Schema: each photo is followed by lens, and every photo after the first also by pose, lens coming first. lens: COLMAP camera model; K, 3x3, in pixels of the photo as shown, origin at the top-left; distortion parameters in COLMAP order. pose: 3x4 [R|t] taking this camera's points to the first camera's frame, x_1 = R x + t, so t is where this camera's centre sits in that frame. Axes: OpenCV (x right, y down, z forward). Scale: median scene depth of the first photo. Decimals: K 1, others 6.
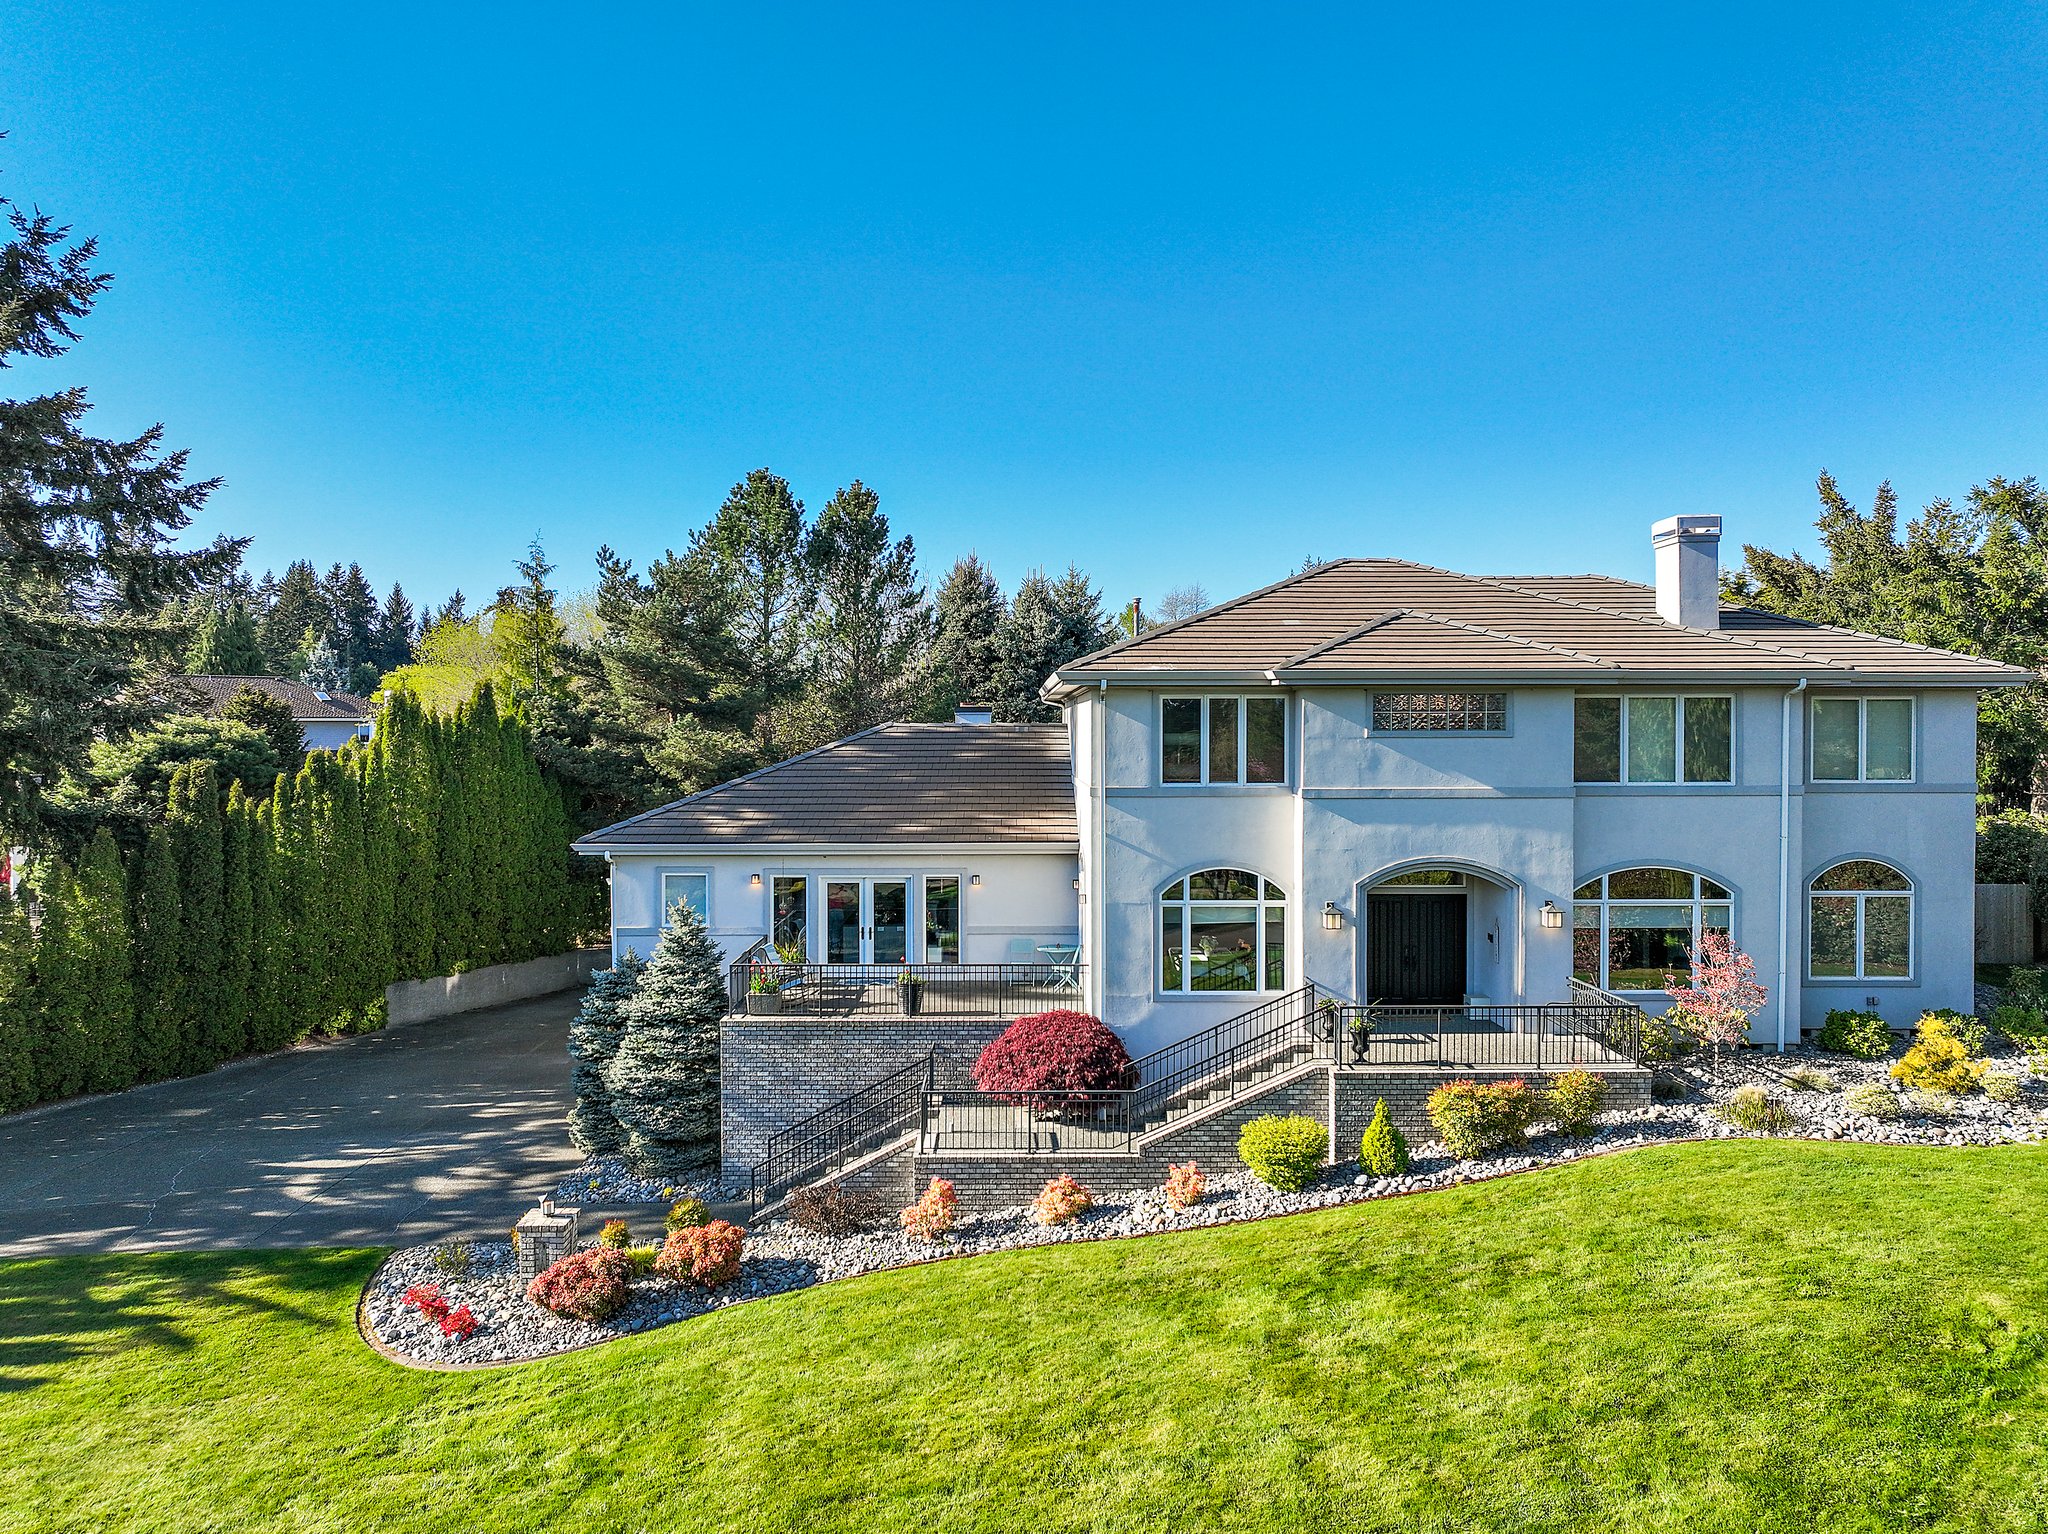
lens RADIAL K [[1446.5, 0, 1024.4], [0, 1446.5, 756.2], [0, 0, 1]] dist [0.000693, 0.011602]
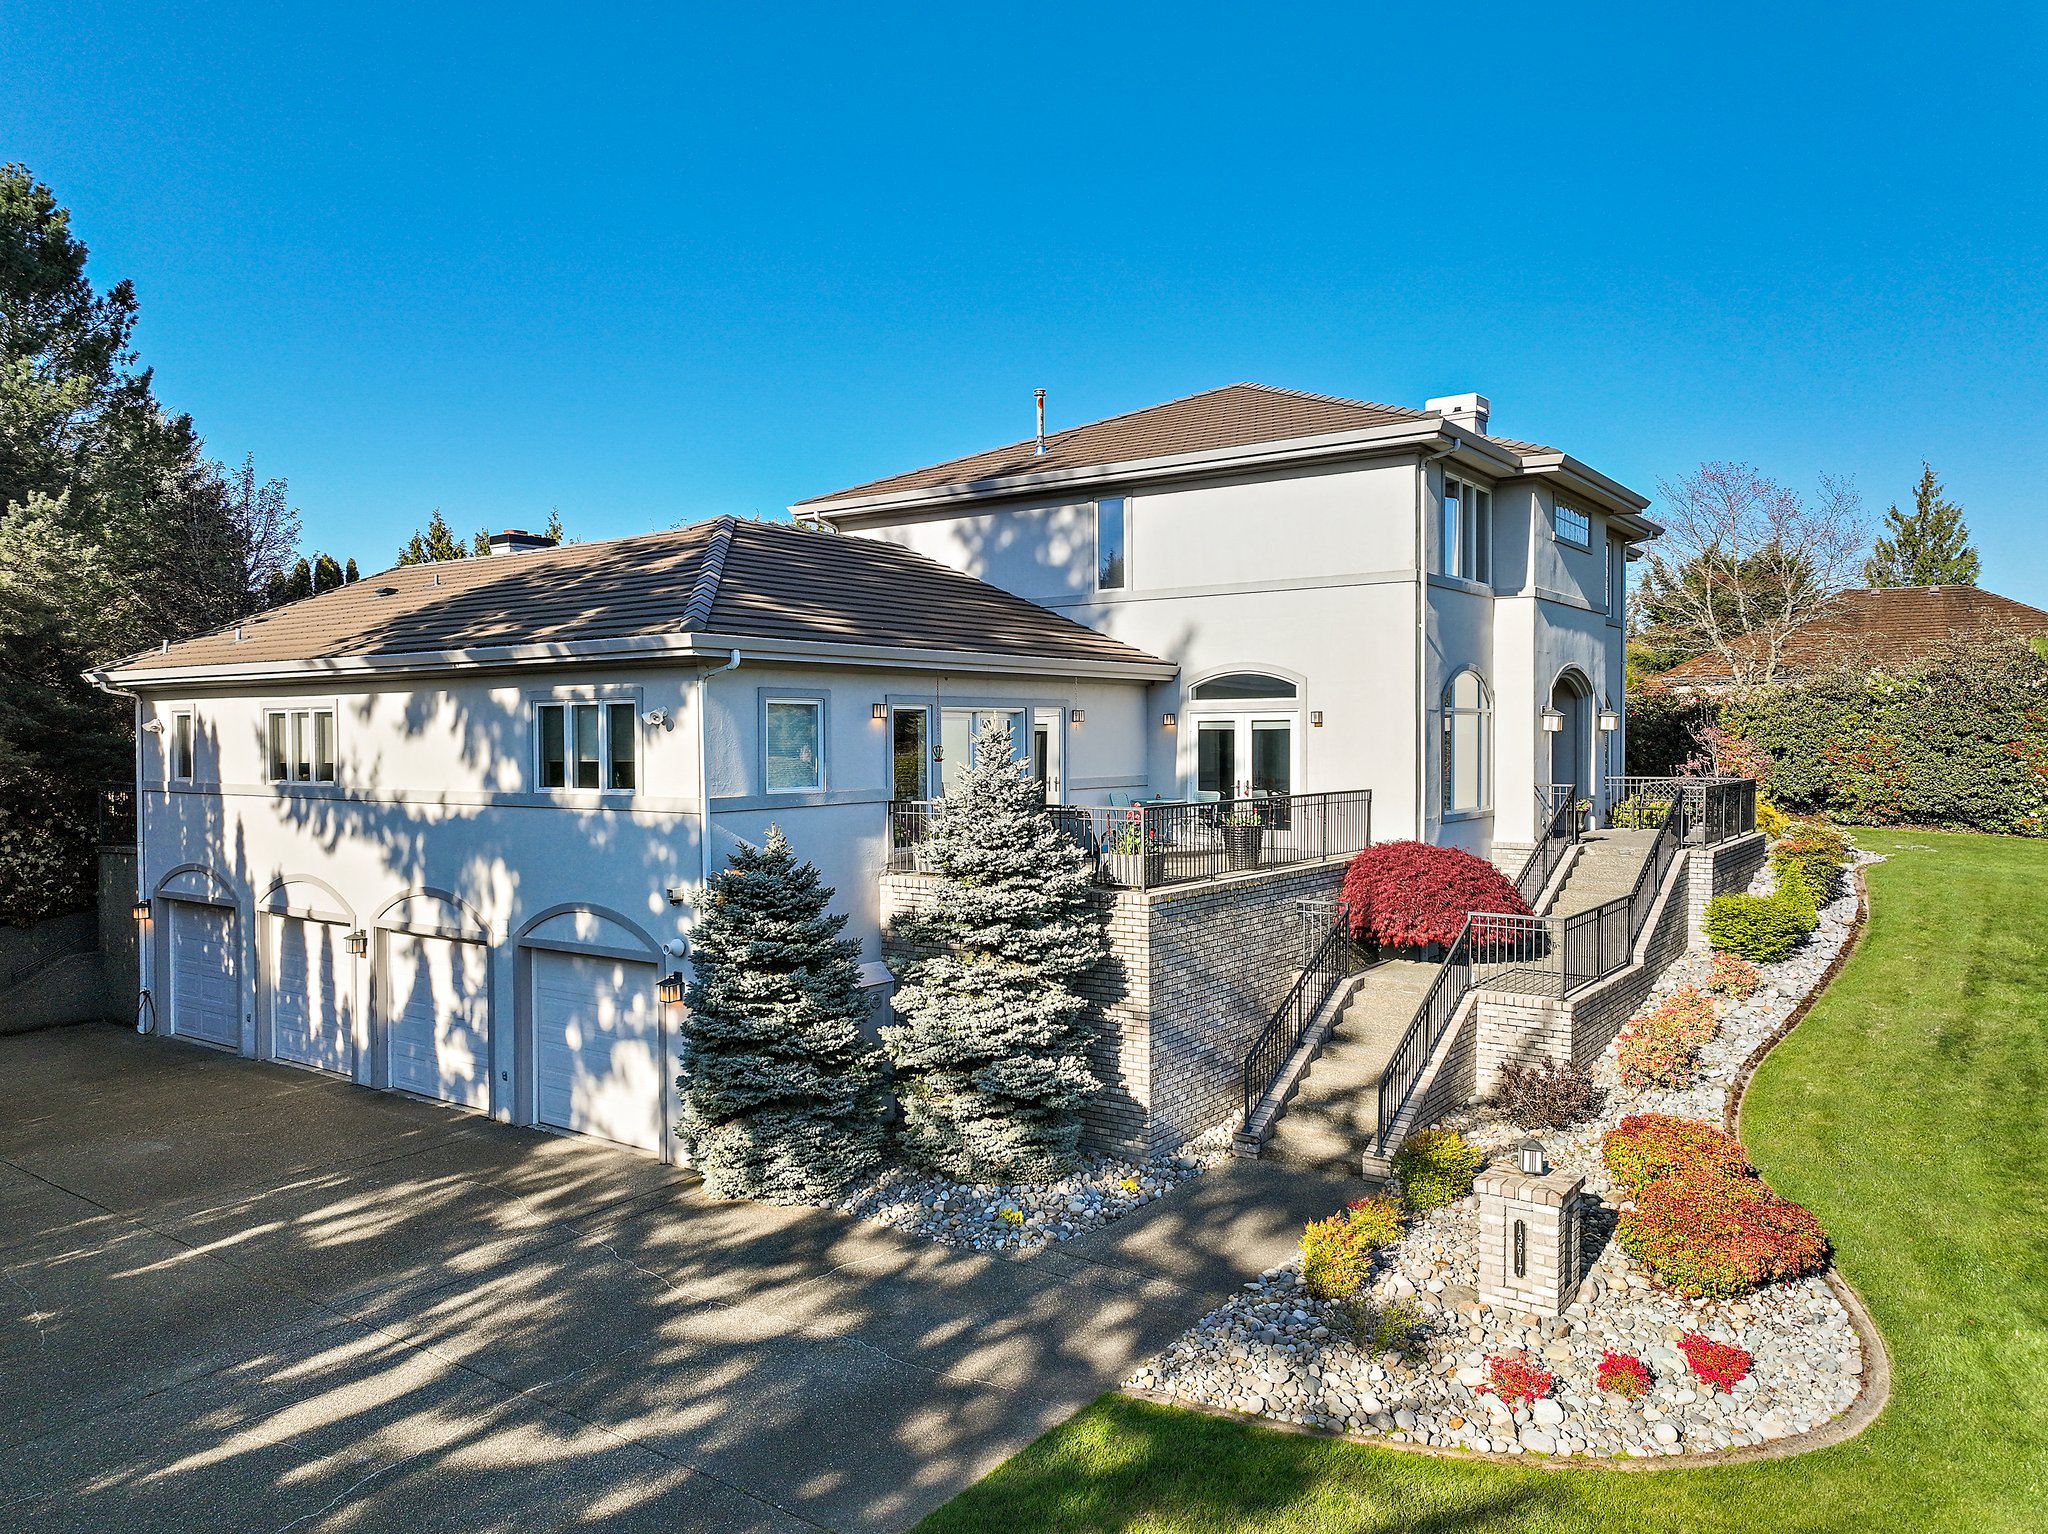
lens RADIAL K [[1446.5, 0, 1016.6], [0, 1446.5, 769.2], [0, 0, 1]] dist [0.000693, 0.011602]
pose [[0.590865, -0.019998, 0.806523, -0.745821], [0.018888, 0.999762, 0.010953, 0.119579], [-0.806549, 0.008762, 0.591102, 0.674619]]
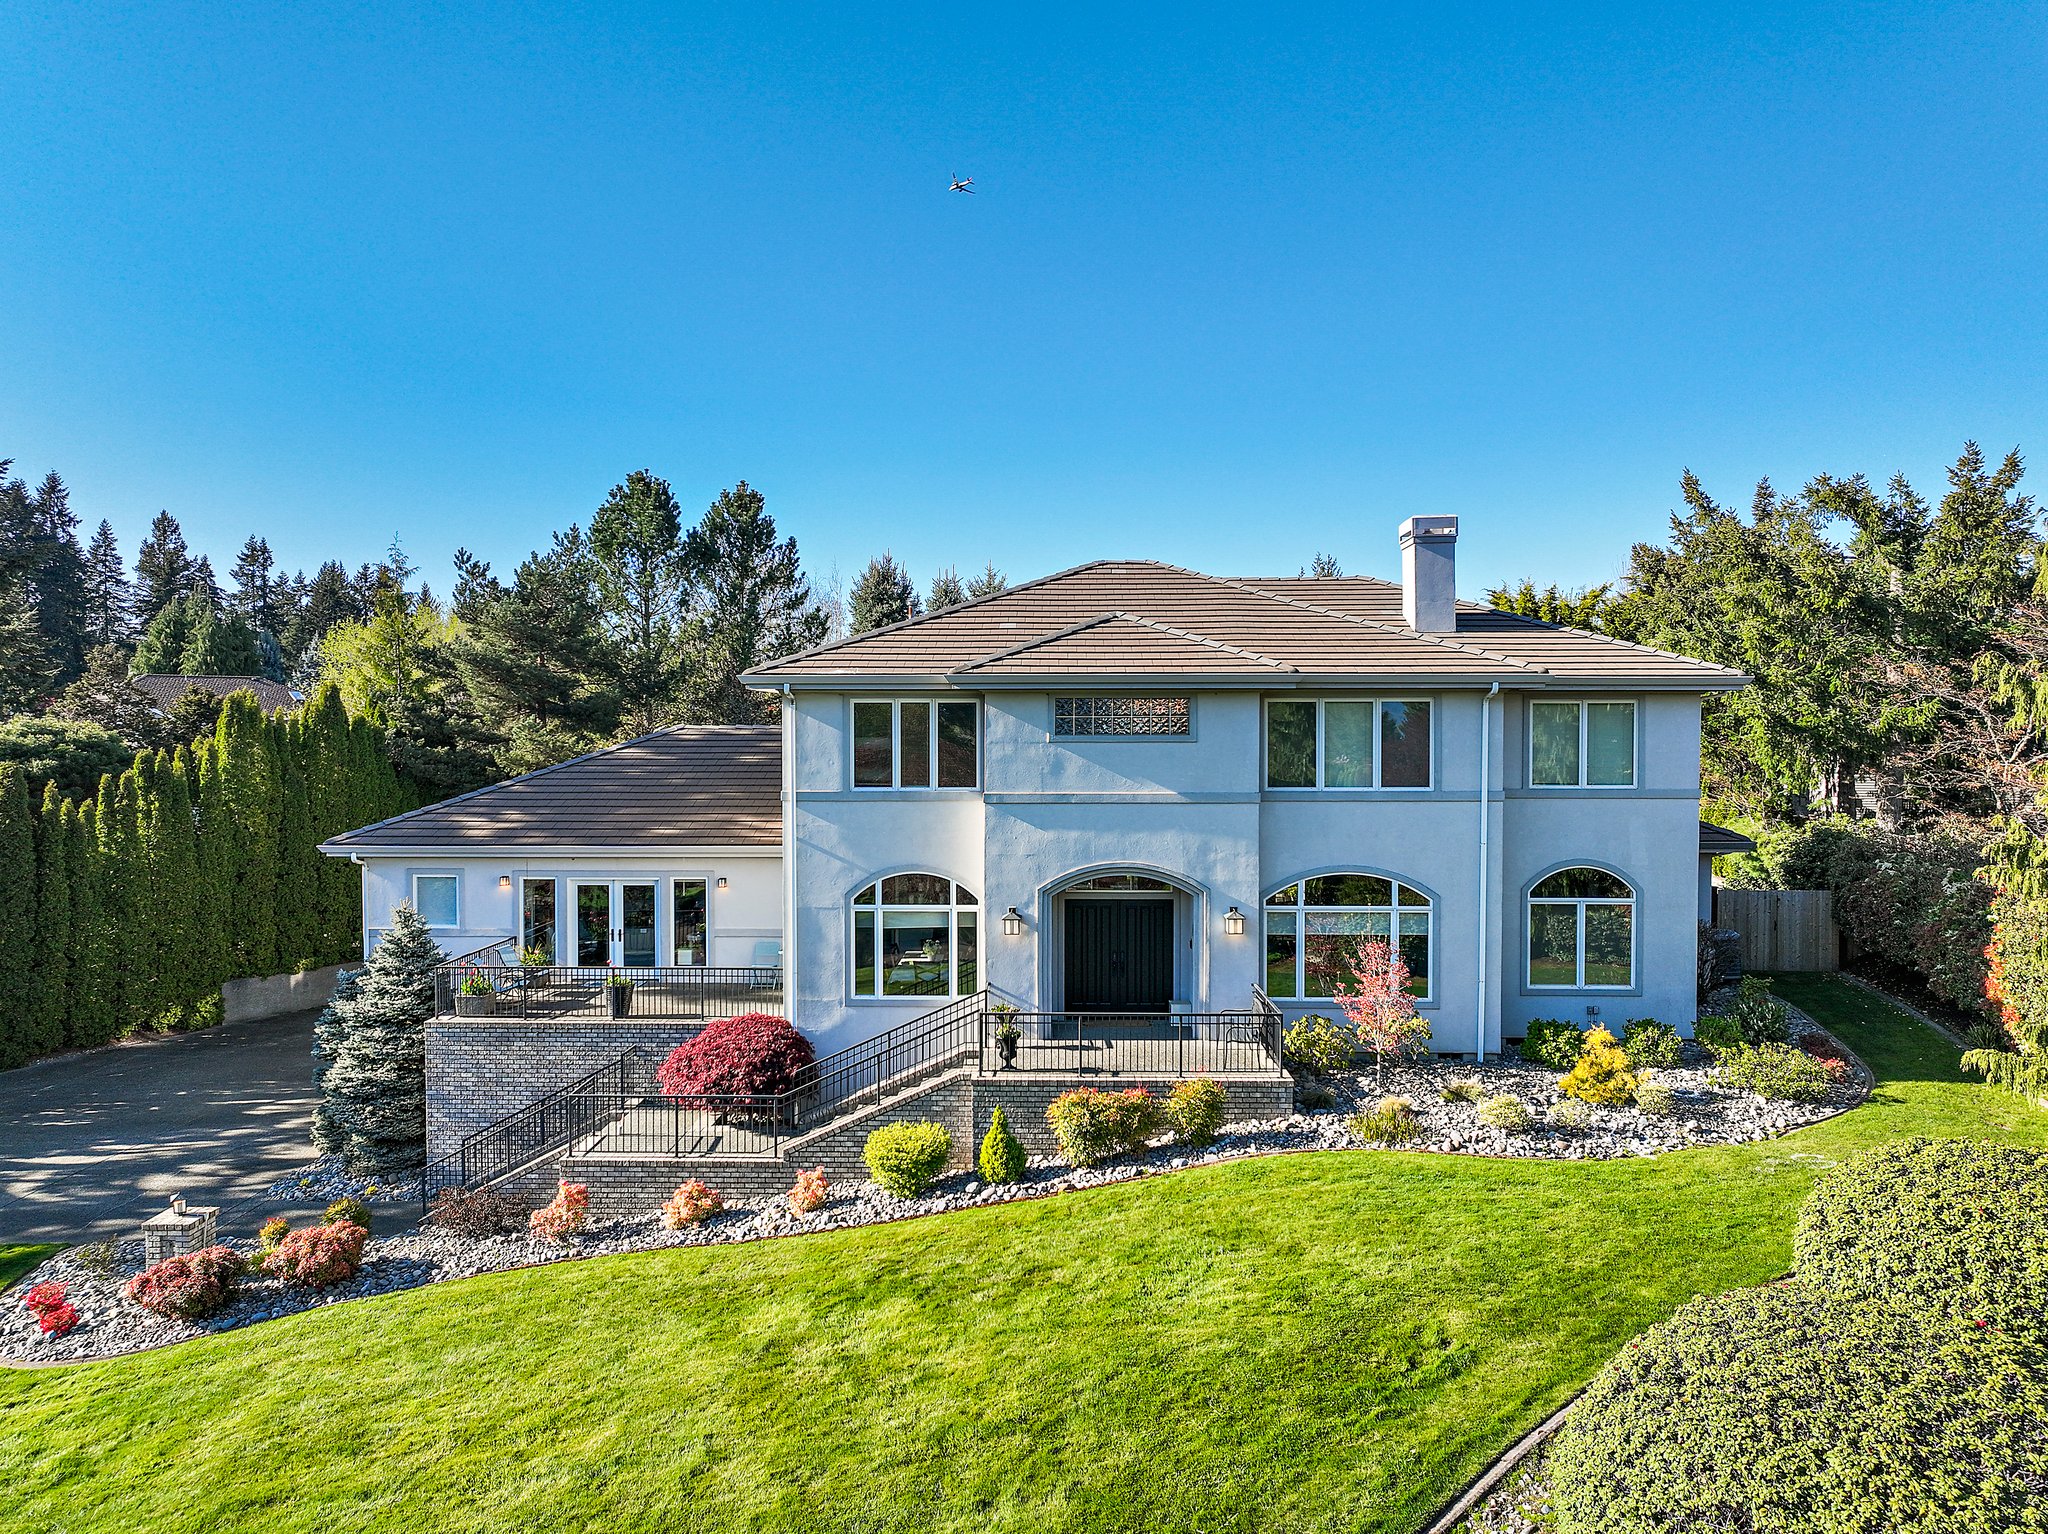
lens RADIAL K [[1446.5, 0, 1027.7], [0, 1446.5, 763.3], [0, 0, 1]] dist [0.000693, 0.011602]
pose [[0.999452, 0.001619, -0.033070, 0.242278], [-0.001417, 0.999980, 0.006135, -0.004073], [0.033080, -0.006085, 0.999434, 0.007091]]
